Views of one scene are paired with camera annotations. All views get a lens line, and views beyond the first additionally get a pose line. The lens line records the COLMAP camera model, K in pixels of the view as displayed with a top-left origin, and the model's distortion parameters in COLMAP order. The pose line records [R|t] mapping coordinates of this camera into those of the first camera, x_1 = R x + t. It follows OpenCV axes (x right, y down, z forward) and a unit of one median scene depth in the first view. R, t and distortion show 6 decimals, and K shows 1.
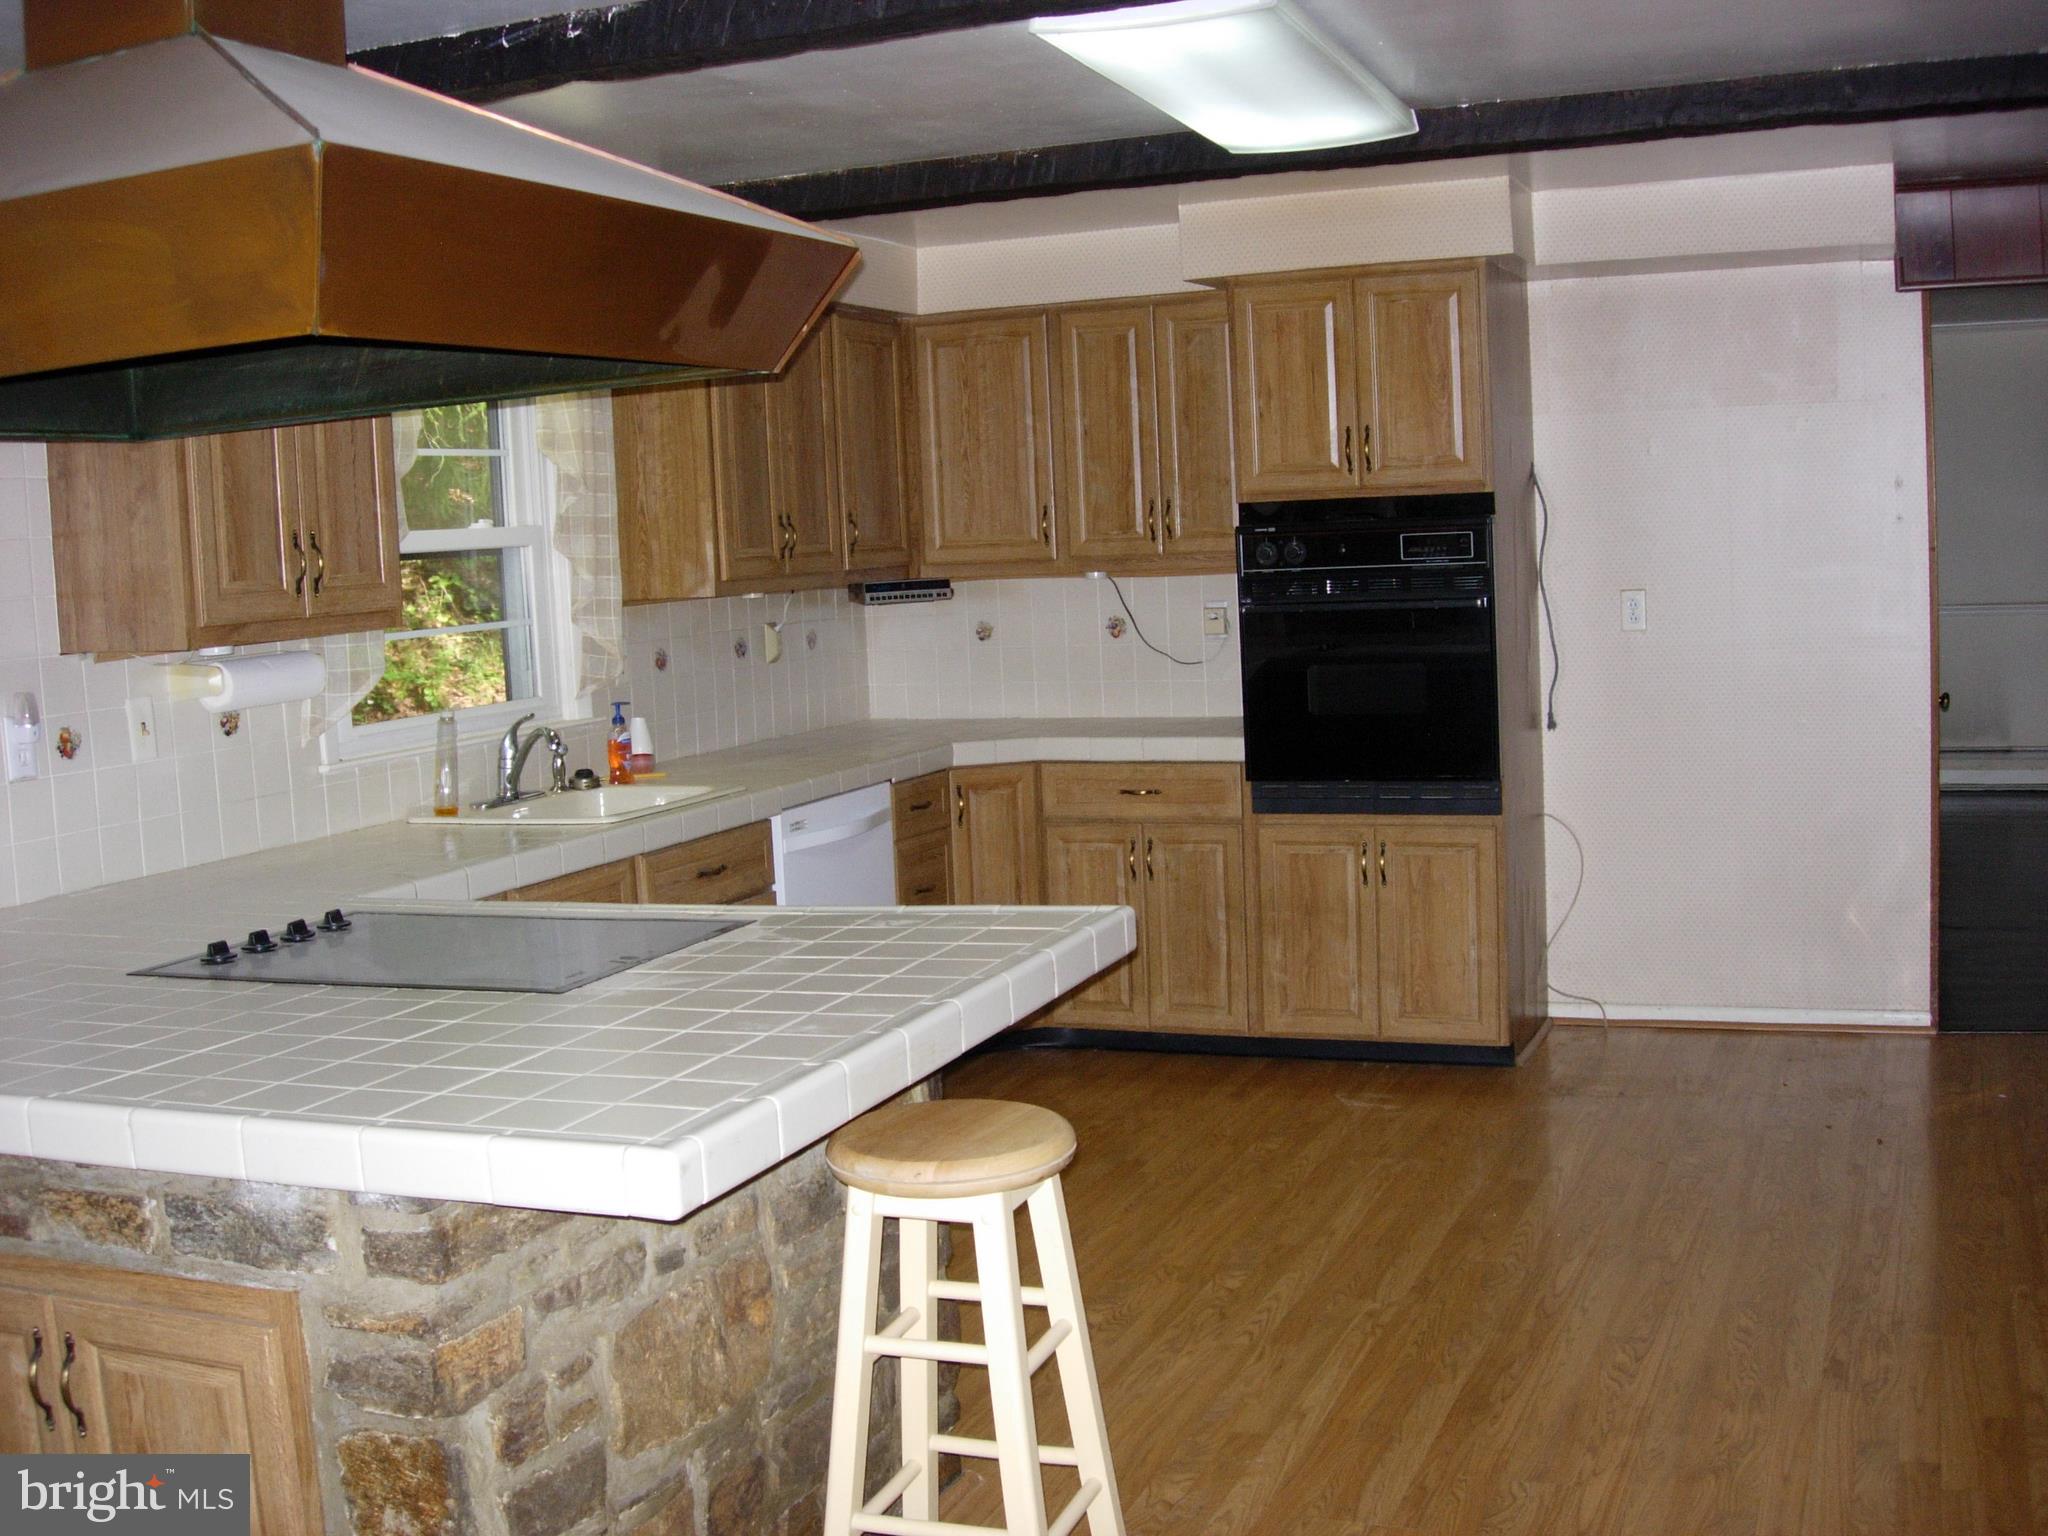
lens RADIAL K [[2253.3, 0, 1027.8], [0, 2253.3, 764.6], [0, 0, 1]] dist [-0.168089, 0.000000]
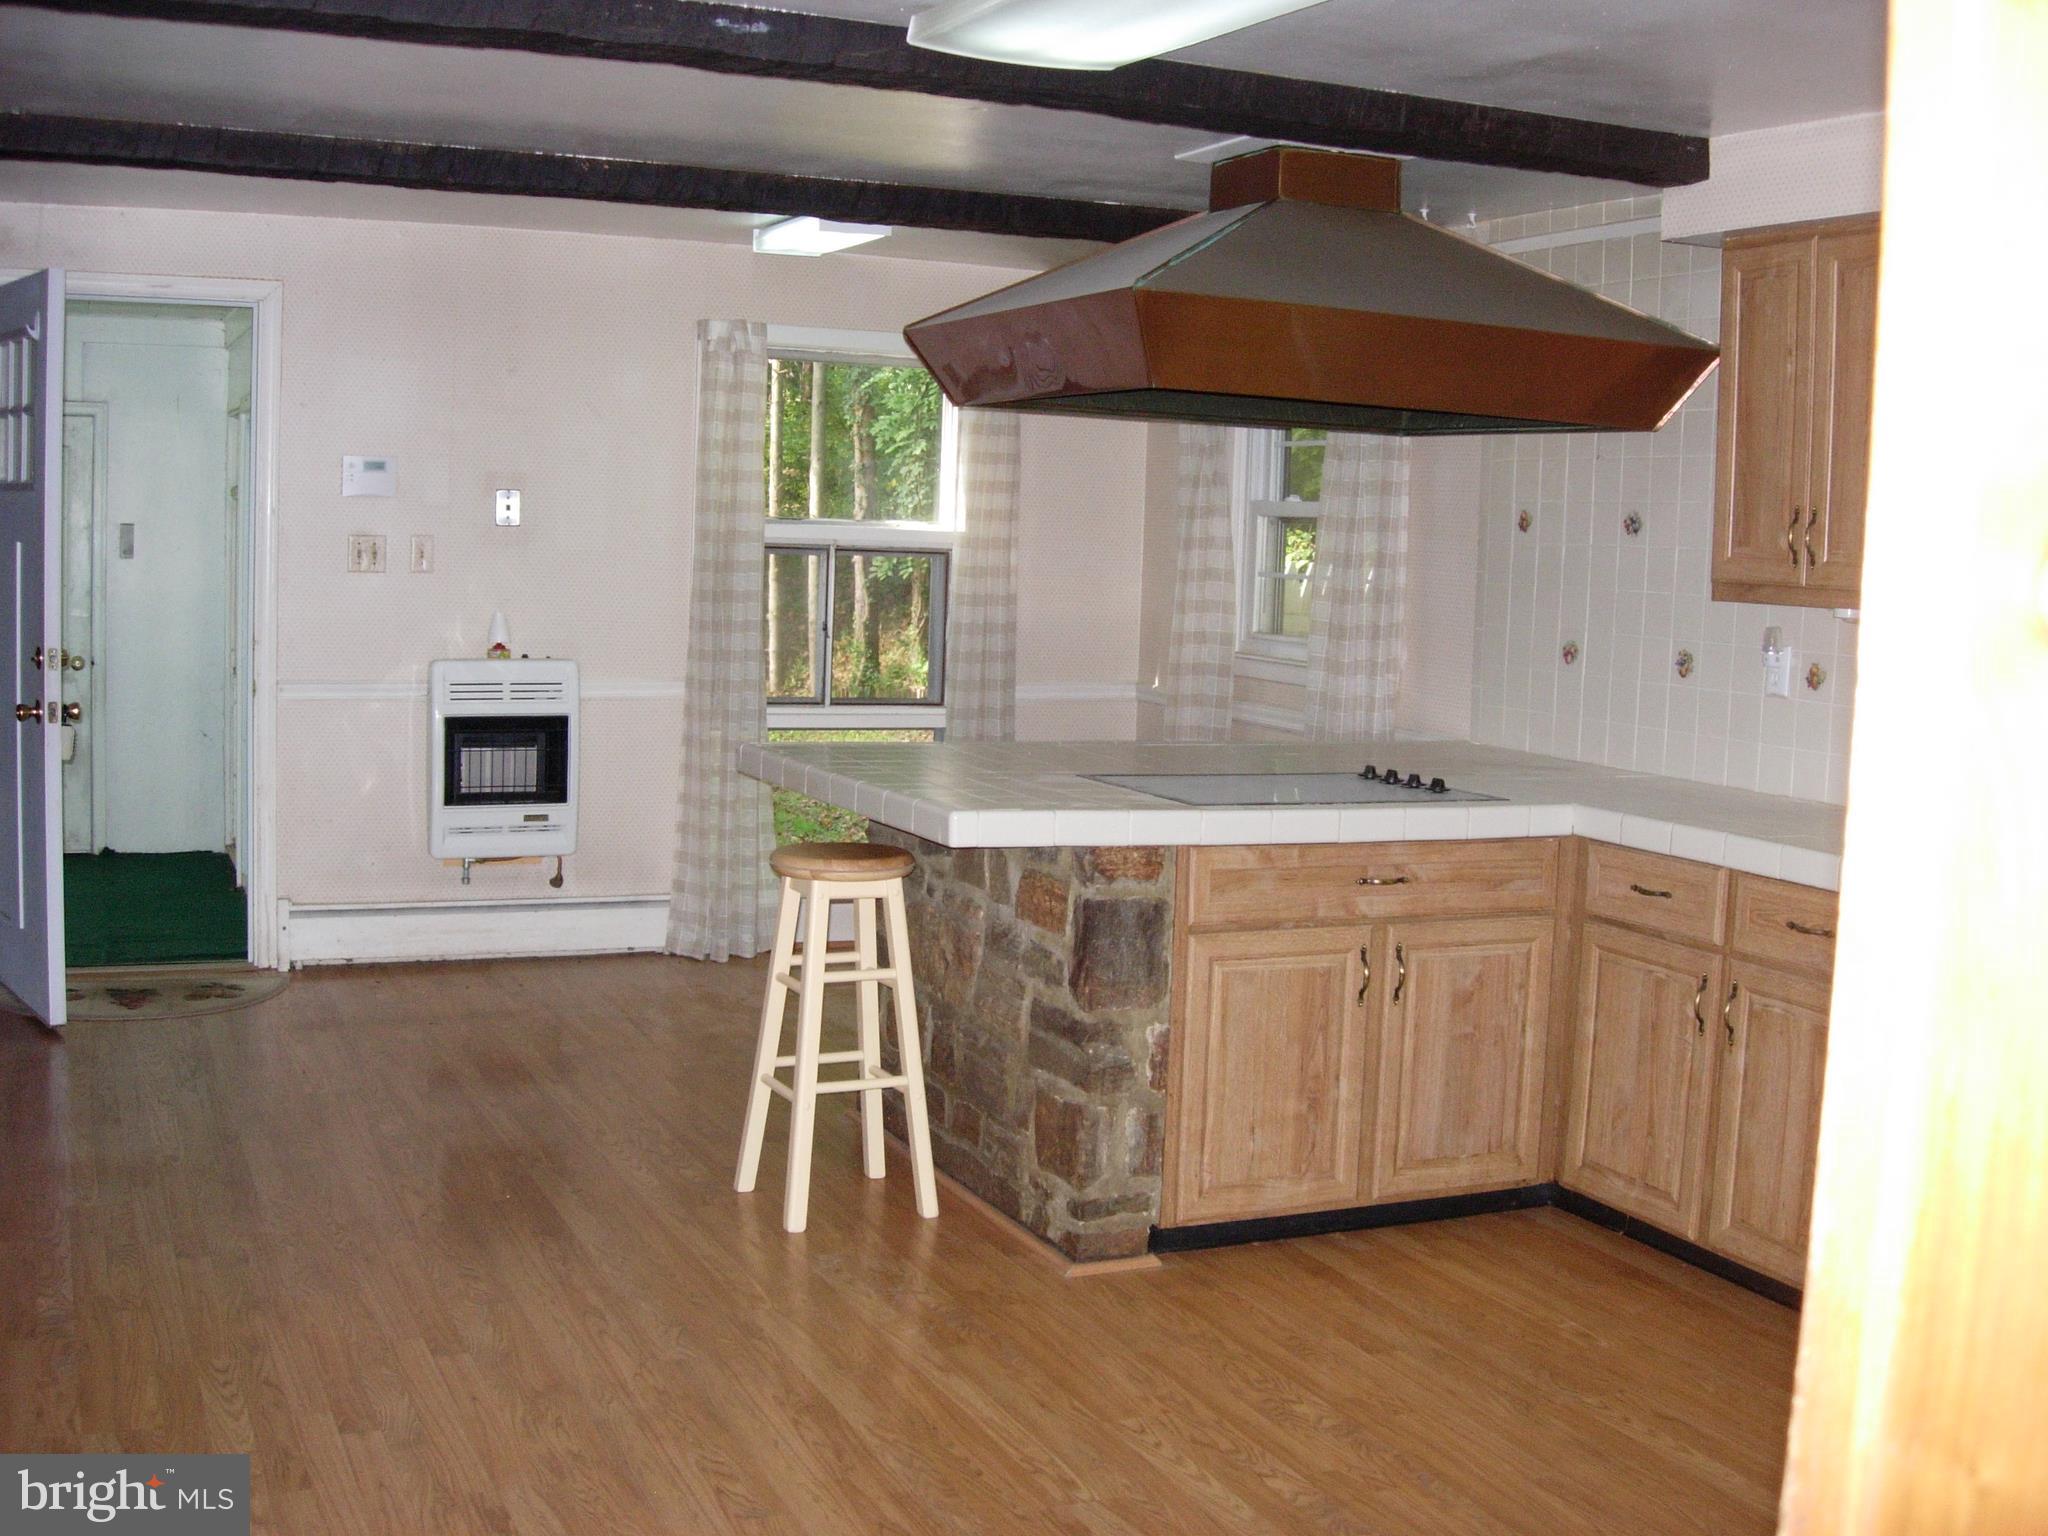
lens RADIAL K [[2253.3, 0, 1024.5], [0, 2253.3, 770.0], [0, 0, 1]] dist [-0.168089, 0.000000]
pose [[-0.695825, 0.100746, -0.711110, 0.778225], [-0.073672, 0.974878, 0.210204, -0.194073], [0.714423, 0.198654, -0.670922, 1.604323]]
